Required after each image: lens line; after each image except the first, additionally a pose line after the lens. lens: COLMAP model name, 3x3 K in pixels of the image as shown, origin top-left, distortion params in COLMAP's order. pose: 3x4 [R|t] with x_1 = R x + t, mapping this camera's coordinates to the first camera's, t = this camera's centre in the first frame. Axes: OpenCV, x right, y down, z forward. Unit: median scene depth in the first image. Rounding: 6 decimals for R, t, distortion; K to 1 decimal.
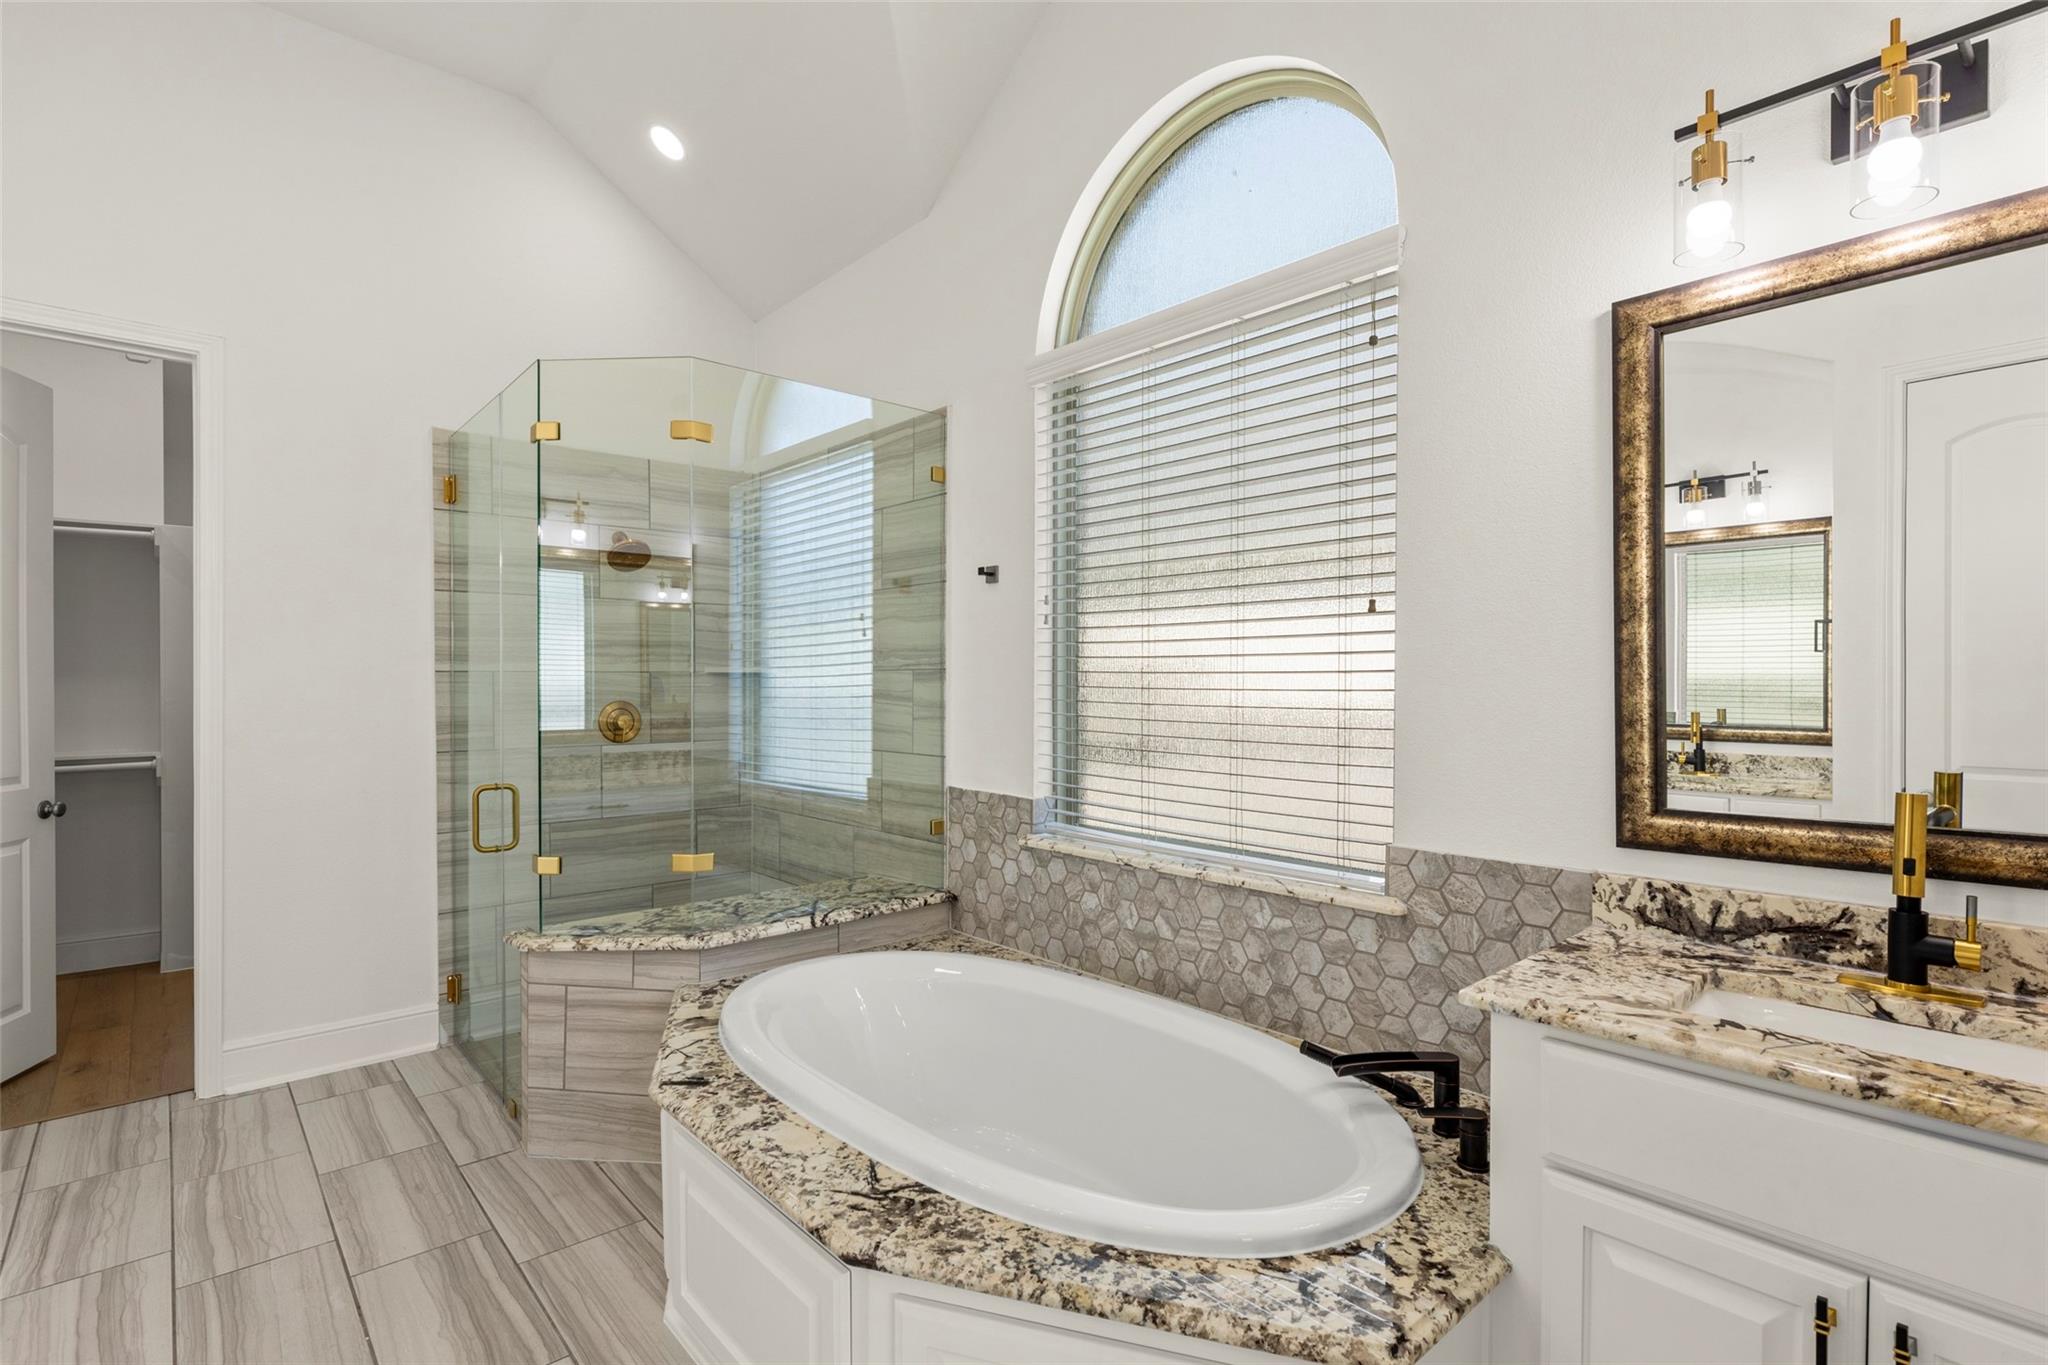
lens RADIAL K [[976.3, 0, 1021.5], [0, 976.3, 691.8], [0, 0, 1]] dist [-0.002142, 0.000739]
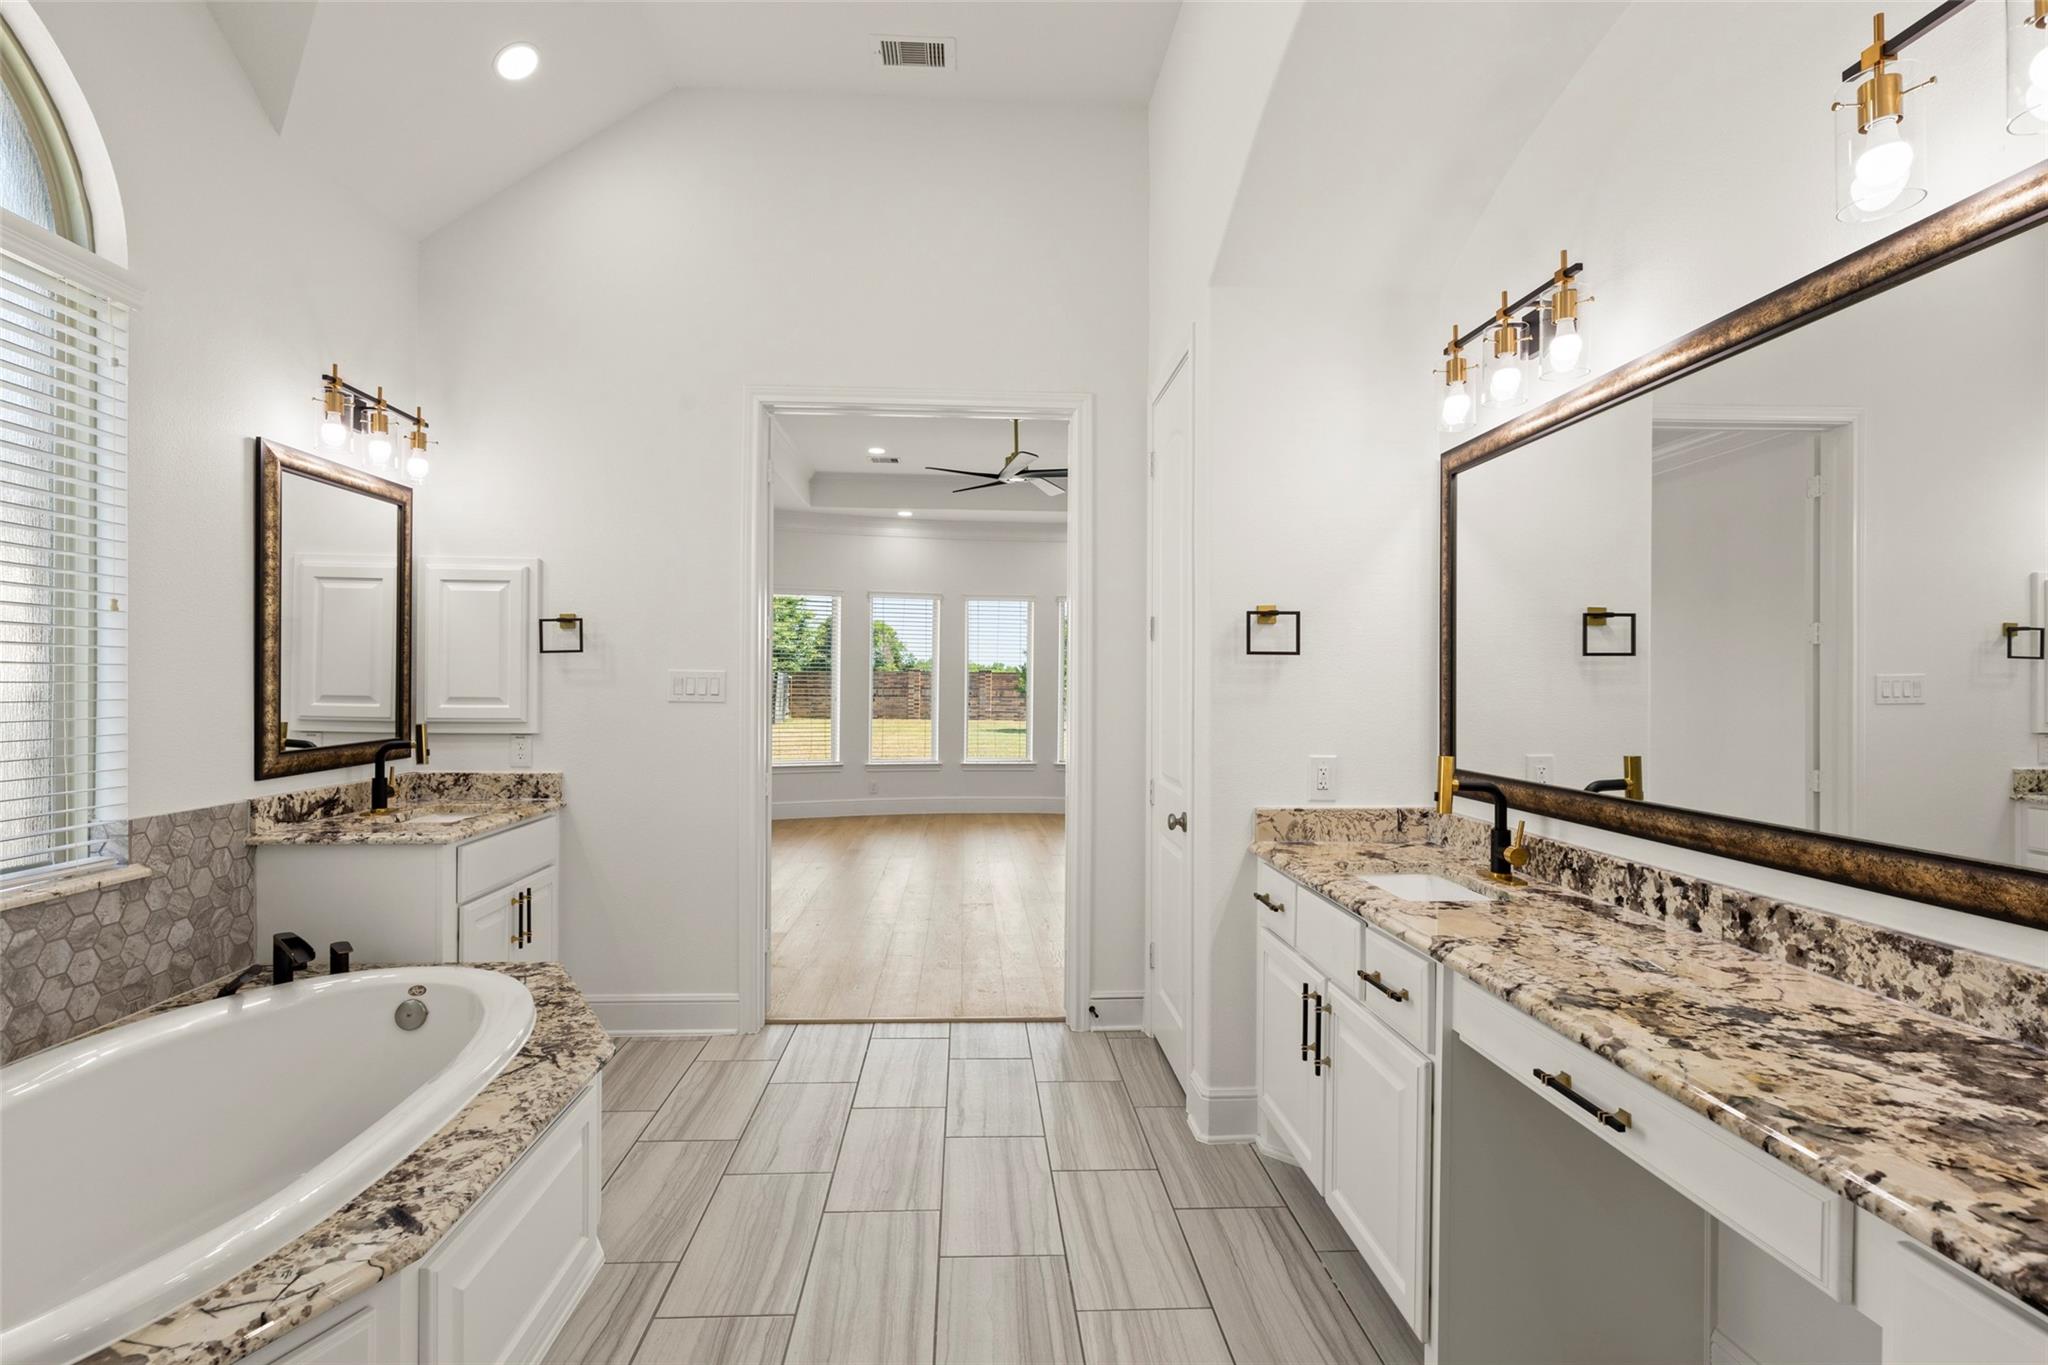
lens RADIAL K [[976.3, 0, 1024.5], [0, 976.3, 686.4], [0, 0, 1]] dist [-0.002142, 0.000739]
pose [[-0.789646, -0.008464, 0.613504, -1.464921], [-0.005579, 0.999963, 0.006615, -0.012207], [-0.613537, 0.001801, -0.789664, 1.627579]]
